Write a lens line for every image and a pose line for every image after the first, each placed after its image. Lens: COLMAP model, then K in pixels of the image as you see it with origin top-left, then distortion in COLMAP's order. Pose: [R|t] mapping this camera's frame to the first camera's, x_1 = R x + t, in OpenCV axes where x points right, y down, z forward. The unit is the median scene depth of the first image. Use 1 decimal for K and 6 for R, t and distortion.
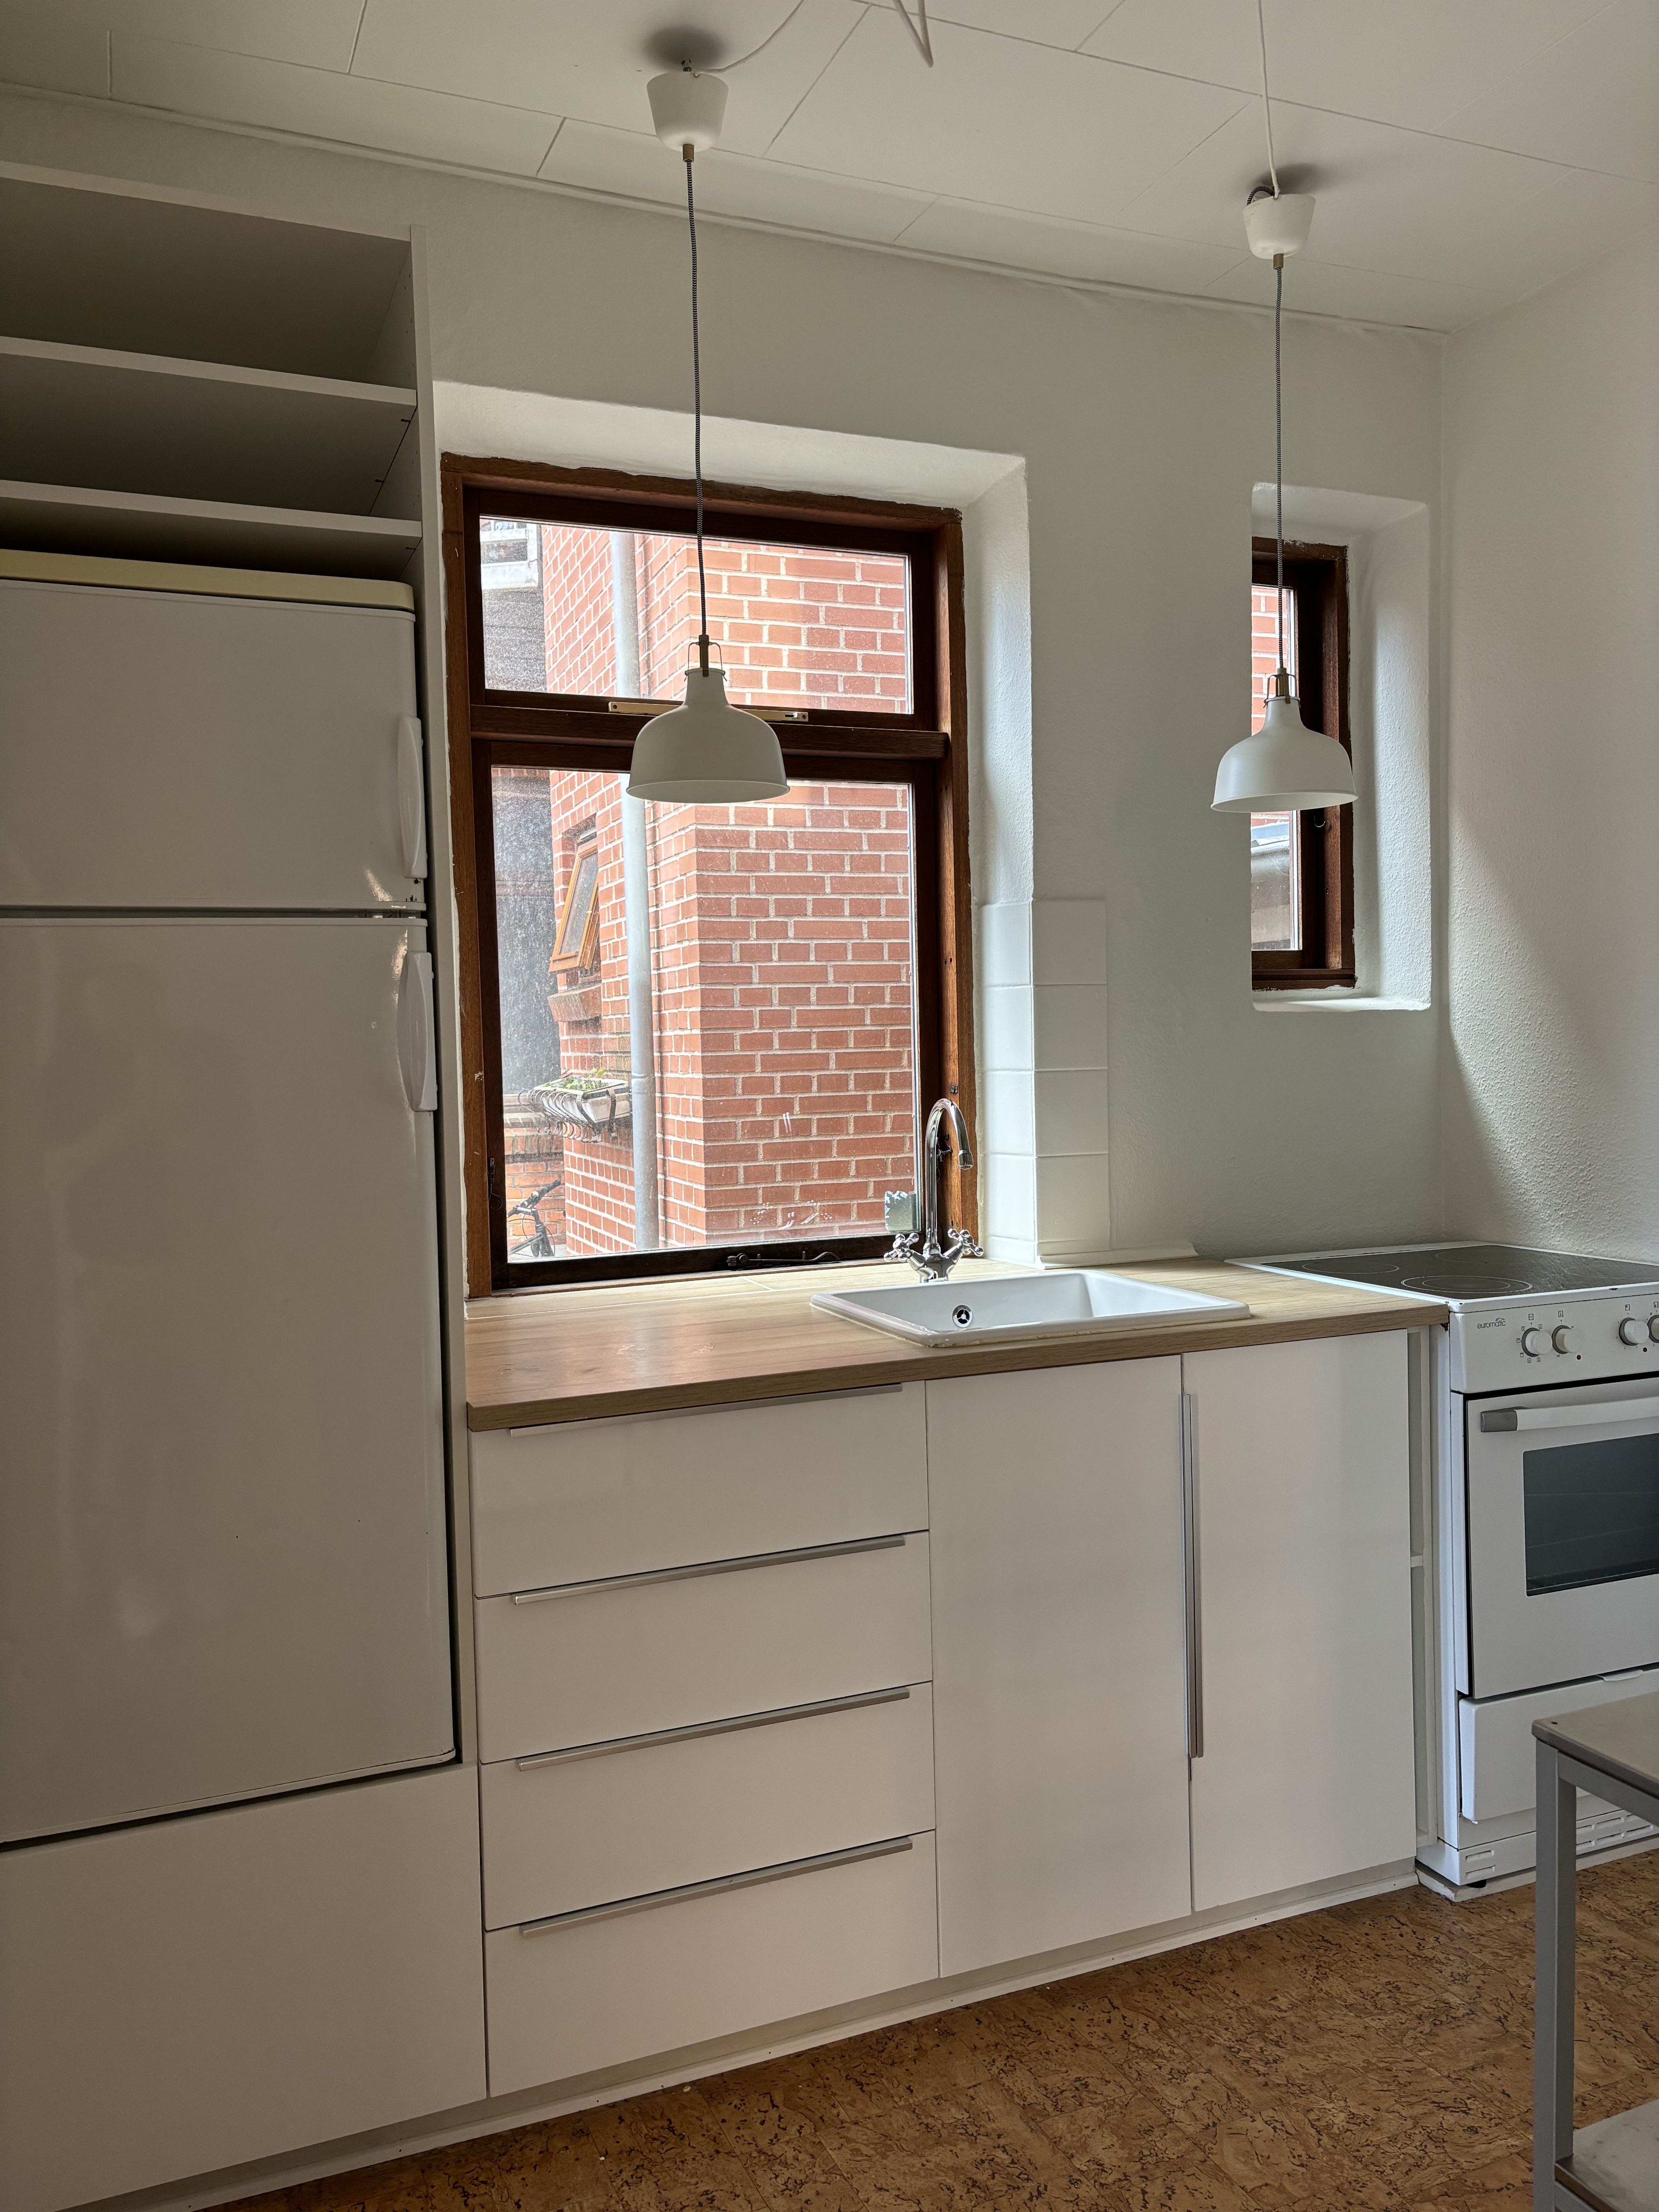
lens RADIAL K [[1617.1, 0, 829.5], [0, 1617.1, 1106.0], [0, 0, 1]] dist [0.000940, -0.067174]
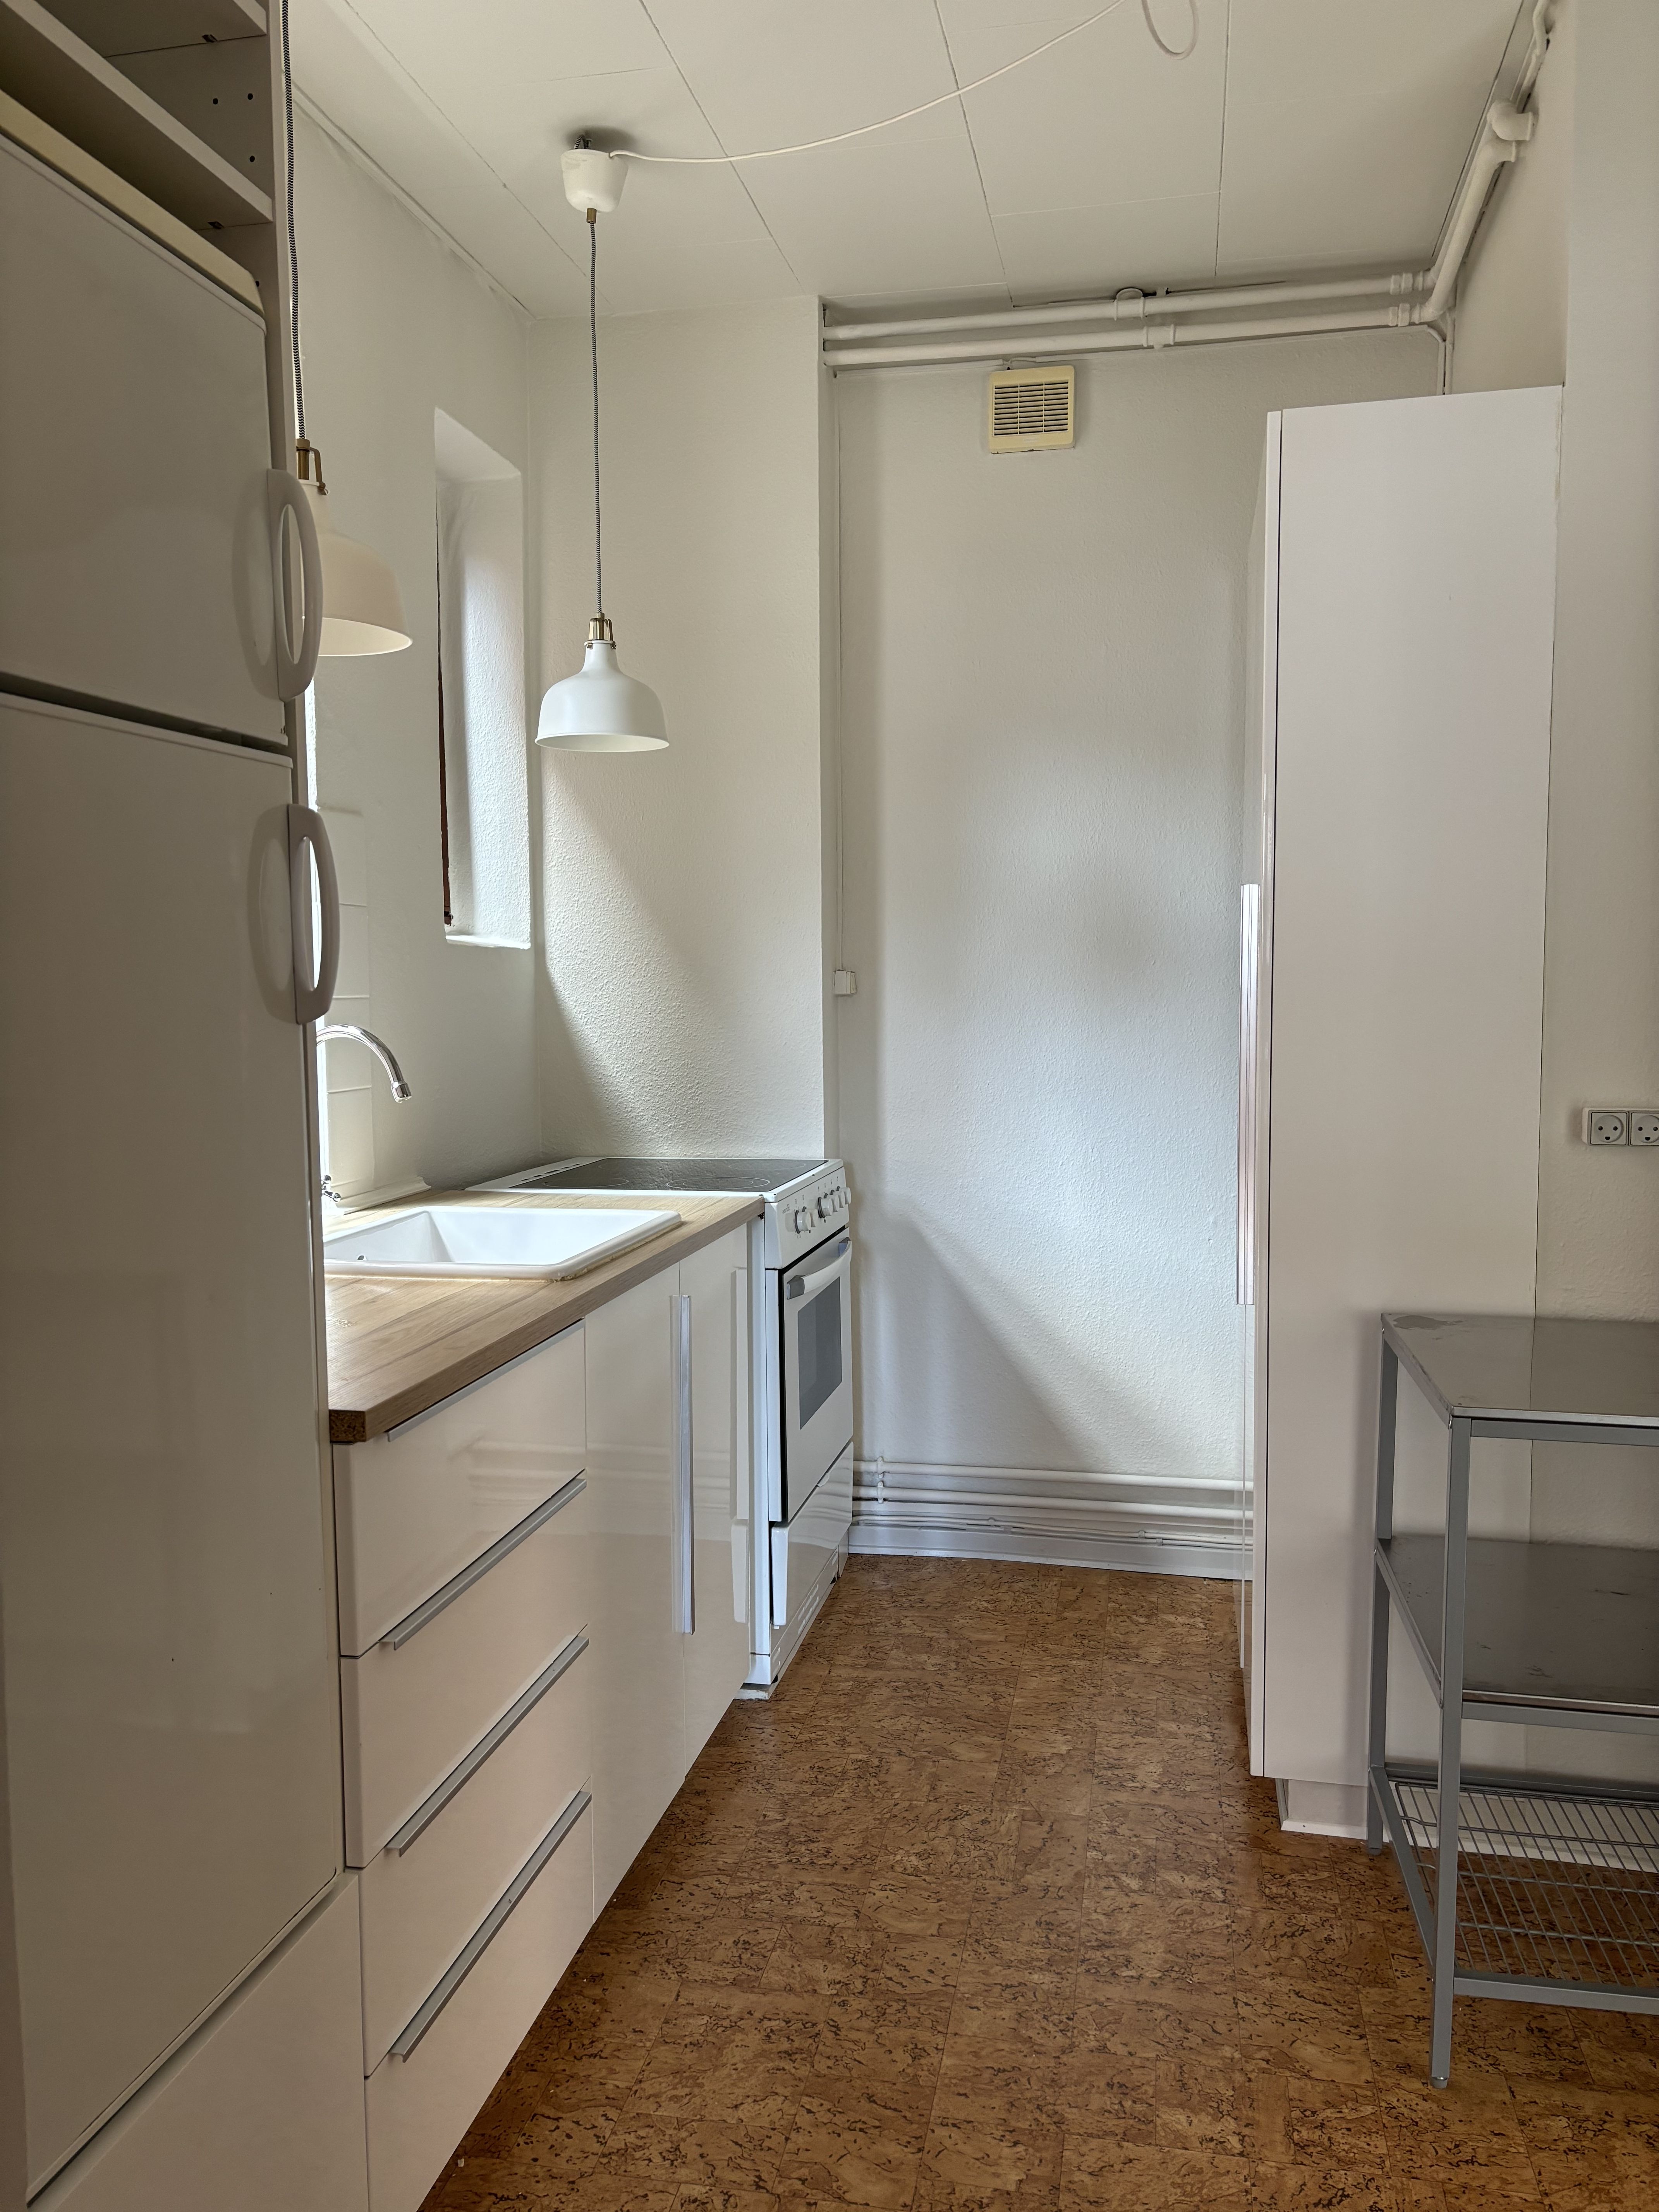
lens RADIAL K [[1603.2, 0, 833.4], [0, 1603.2, 1143.3], [0, 0, 1]] dist [-0.002828, -0.059099]
pose [[0.558746, -0.070249, 0.826359, -0.549837], [0.029236, 0.997455, 0.065026, 0.009021], [-0.828824, -0.012173, 0.559377, 0.304844]]
